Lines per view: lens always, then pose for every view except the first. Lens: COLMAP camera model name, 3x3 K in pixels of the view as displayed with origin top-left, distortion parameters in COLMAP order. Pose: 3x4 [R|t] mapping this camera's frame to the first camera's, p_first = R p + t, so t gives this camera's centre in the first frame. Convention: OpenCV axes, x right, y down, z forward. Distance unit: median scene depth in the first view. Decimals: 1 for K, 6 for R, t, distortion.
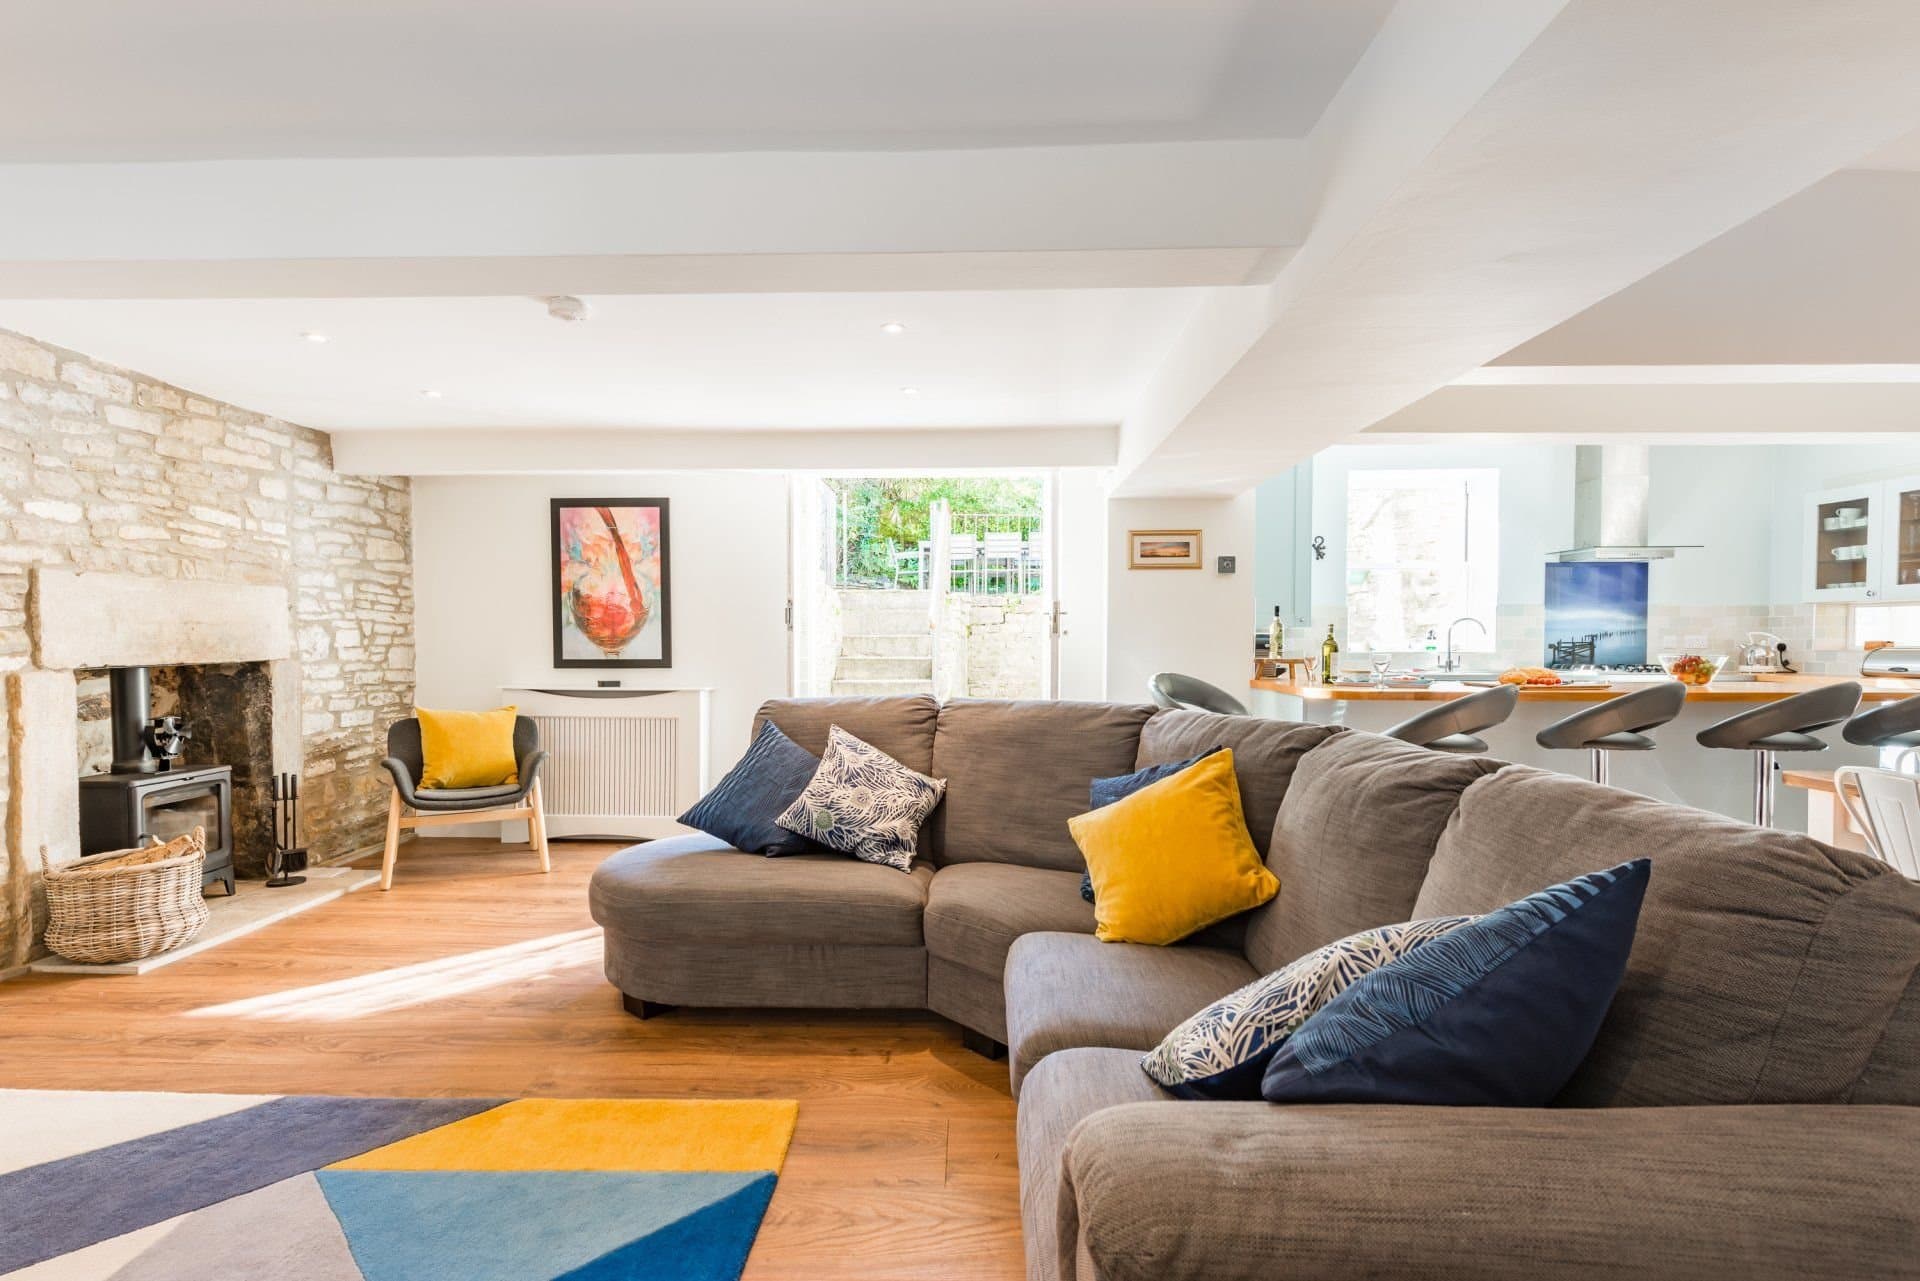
lens RADIAL K [[921.3, 0, 964.0], [0, 921.3, 677.3], [0, 0, 1]] dist [0.005364, -0.000370]
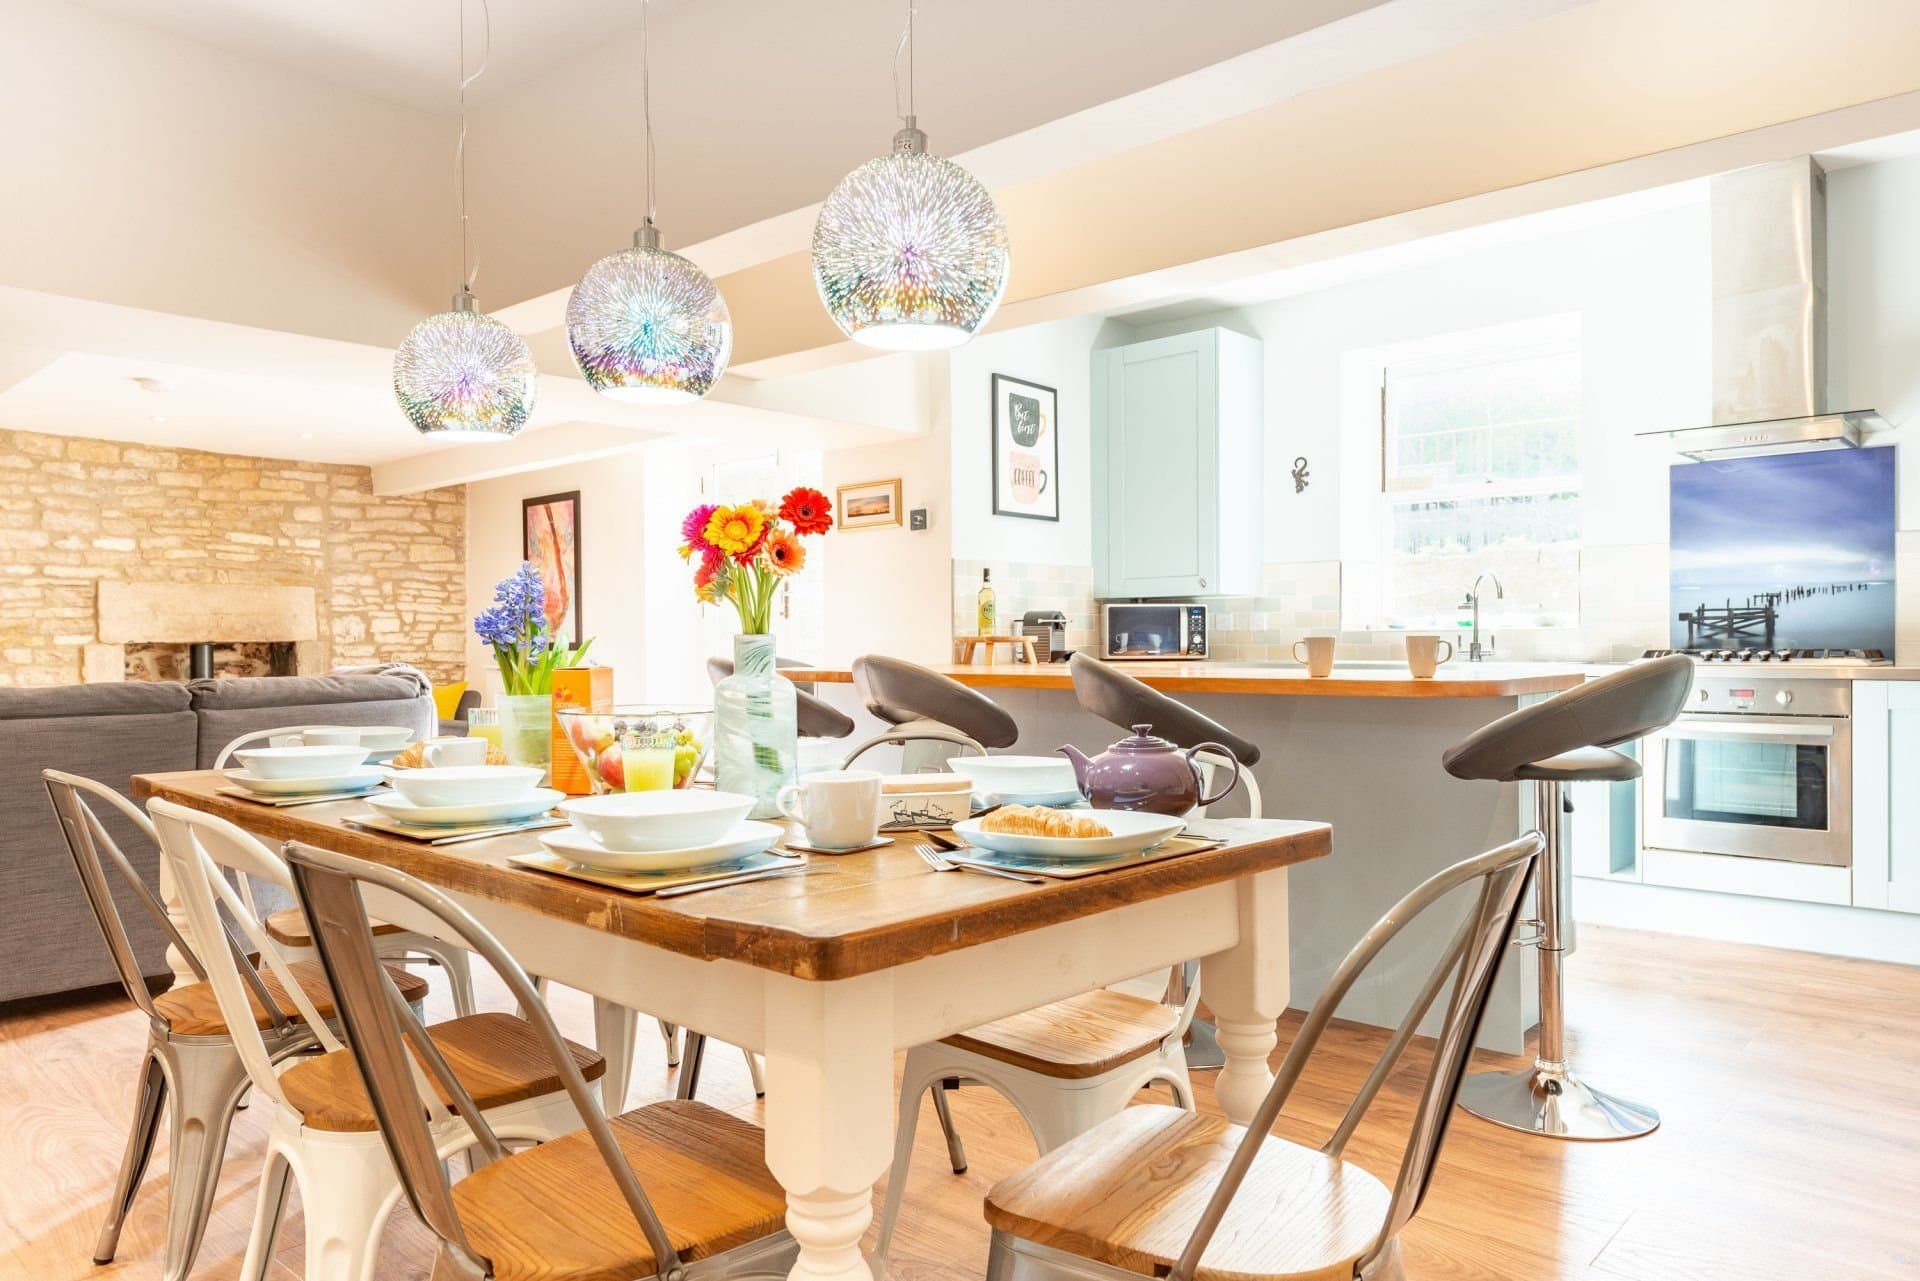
lens RADIAL K [[1245.1, 0, 978.6], [0, 1245.1, 645.4], [0, 0, 1]] dist [0.019932, -0.018564]
pose [[0.761476, -0.002289, -0.648189, 1.036599], [-0.020095, 0.999430, -0.027138, 0.014851], [0.647882, 0.033690, 0.760996, 0.222508]]
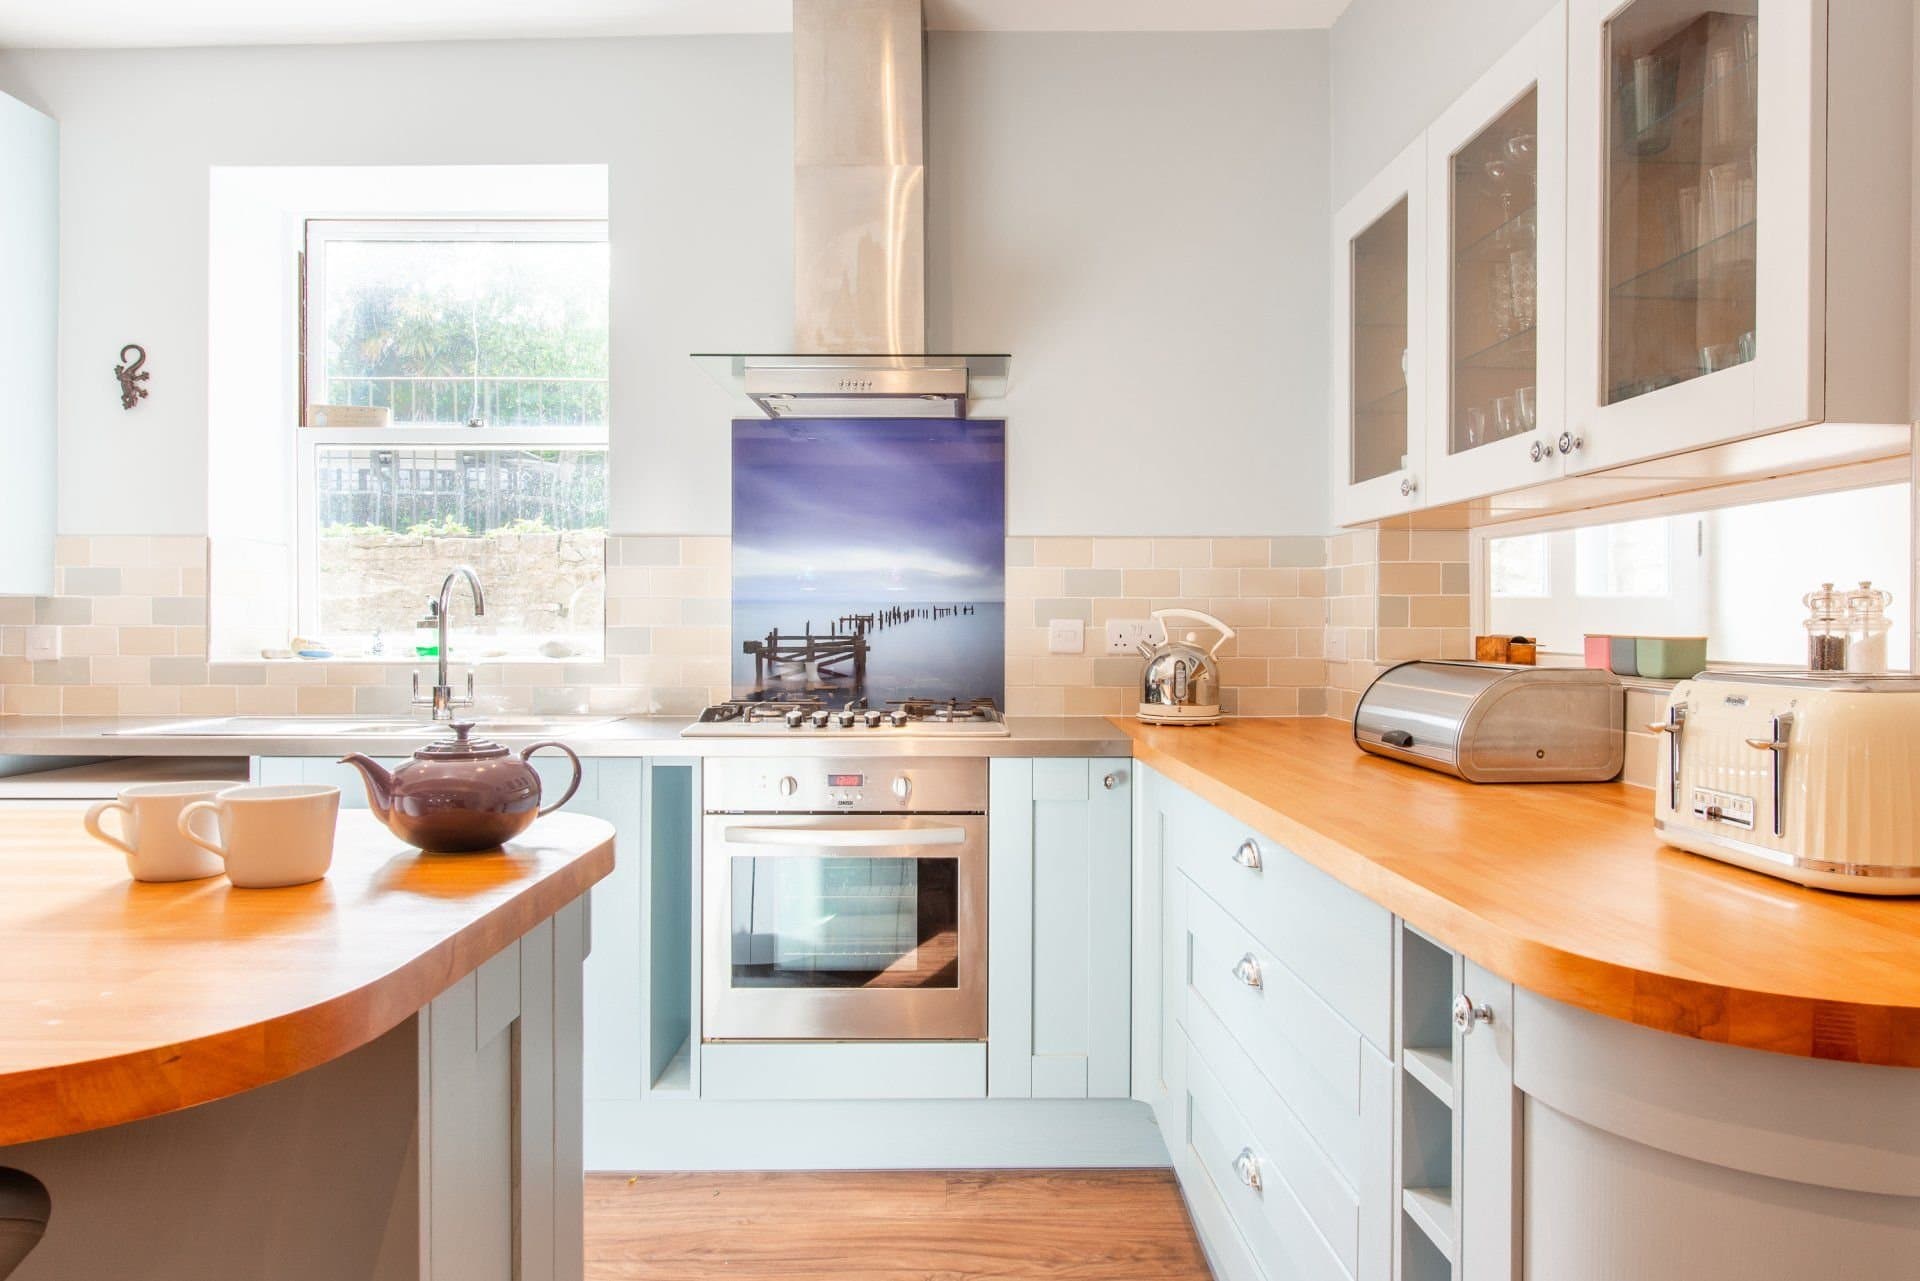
lens RADIAL K [[1245.1, 0, 950.1], [0, 1245.1, 624.5], [0, 0, 1]] dist [0.019932, -0.018564]
pose [[0.999813, 0.002013, 0.019242, 0.917355], [-0.001409, 0.999507, -0.031358, -0.035744], [-0.019296, 0.031325, 0.999323, 0.660126]]
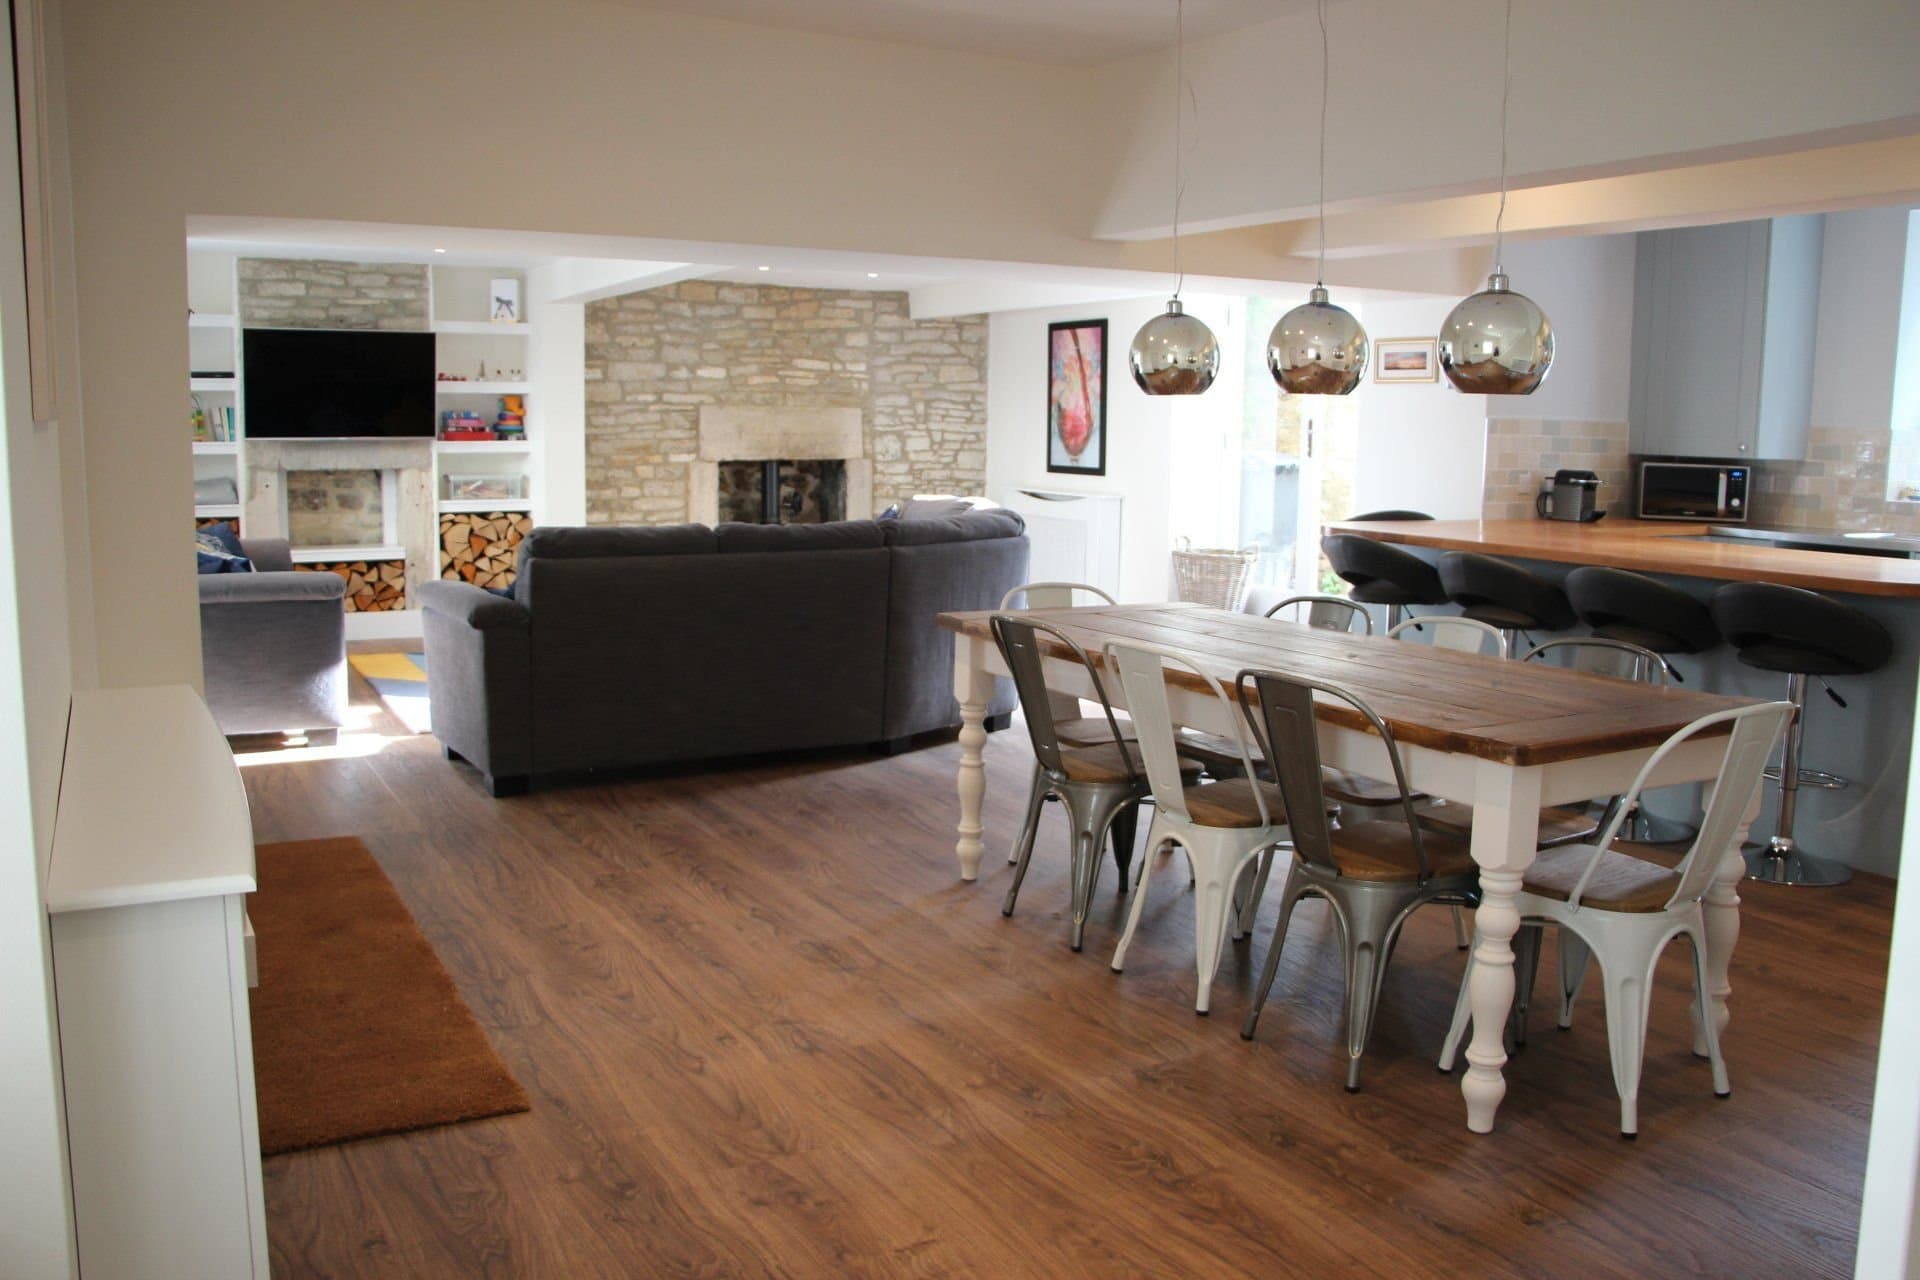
lens RADIAL K [[1581.2, 0, 963.5], [0, 1581.2, 630.3], [0, 0, 1]] dist [-0.120054, 0.004565]
pose [[0.506084, 0.120936, -0.853964, 1.299730], [-0.047463, 0.992525, 0.112431, -0.034218], [0.861177, -0.016368, 0.508041, -0.092690]]
